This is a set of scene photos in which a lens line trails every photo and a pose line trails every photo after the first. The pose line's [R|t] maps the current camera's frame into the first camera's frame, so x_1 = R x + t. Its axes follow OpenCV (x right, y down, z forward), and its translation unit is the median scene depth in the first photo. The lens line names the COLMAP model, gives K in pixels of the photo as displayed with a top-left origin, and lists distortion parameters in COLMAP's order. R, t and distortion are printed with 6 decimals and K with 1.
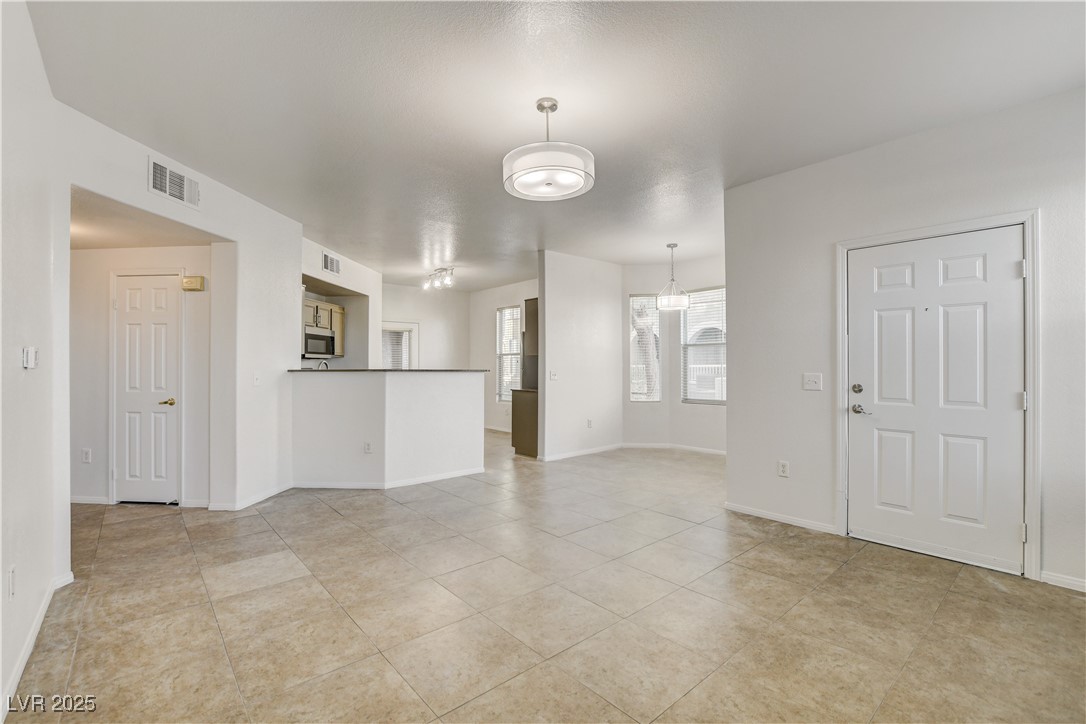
lens RADIAL K [[479.7, 0, 543.9], [0, 479.7, 360.9], [0, 0, 1]] dist [-0.021140, 0.000648]
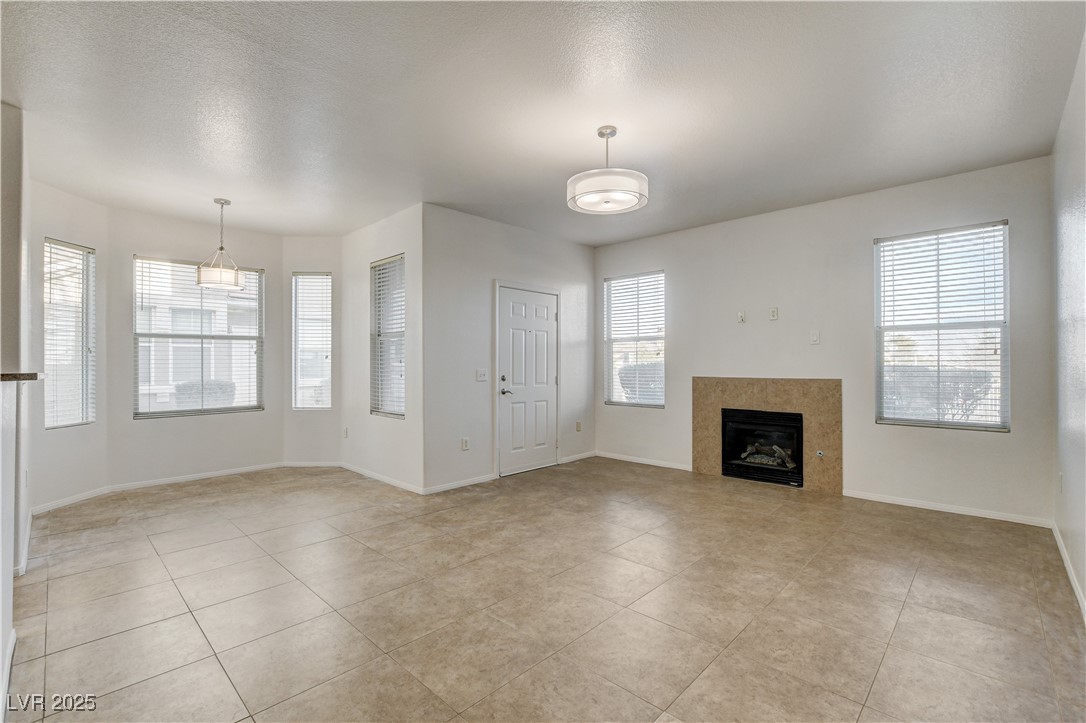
lens RADIAL K [[479.7, 0, 543.9], [0, 479.7, 360.4], [0, 0, 1]] dist [-0.021140, 0.000648]
pose [[-0.088751, 0.009736, 0.996006, -0.514322], [-0.005405, 0.999933, -0.010256, 0.009111], [-0.996039, -0.006293, -0.088693, 0.580925]]
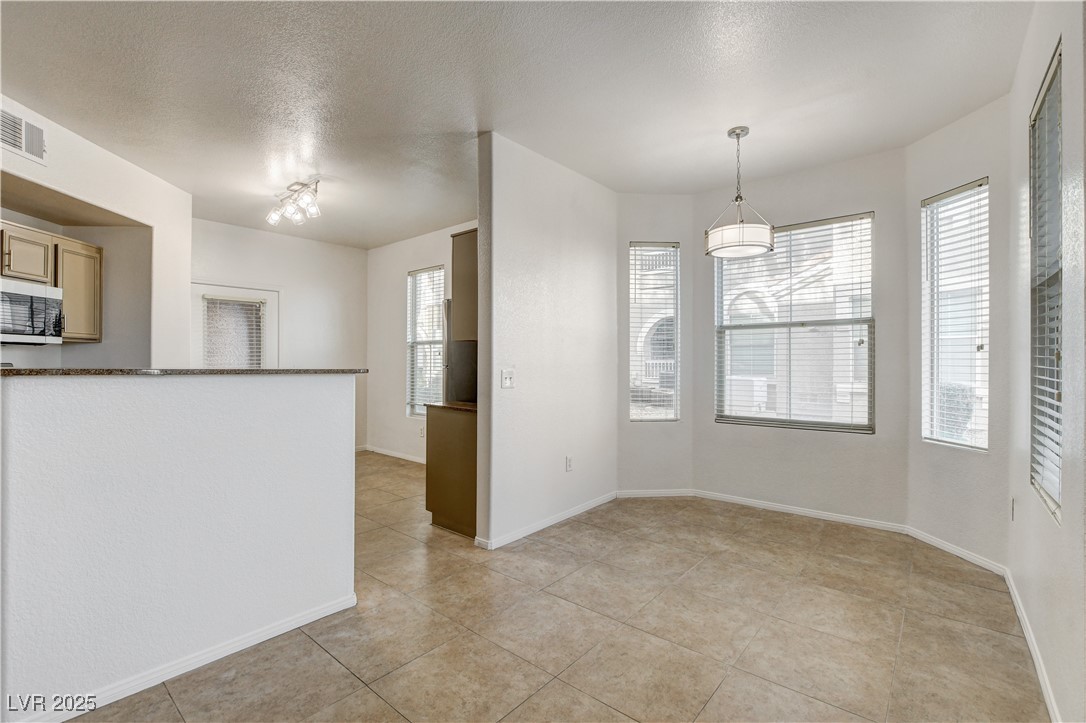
lens RADIAL K [[479.7, 0, 543.9], [0, 479.7, 360.4], [0, 0, 1]] dist [-0.021140, 0.000648]
pose [[0.988810, 0.004010, 0.149129, -0.019571], [-0.005388, 0.999946, 0.008837, 0.006042], [-0.149086, -0.009542, 0.988778, 0.524594]]
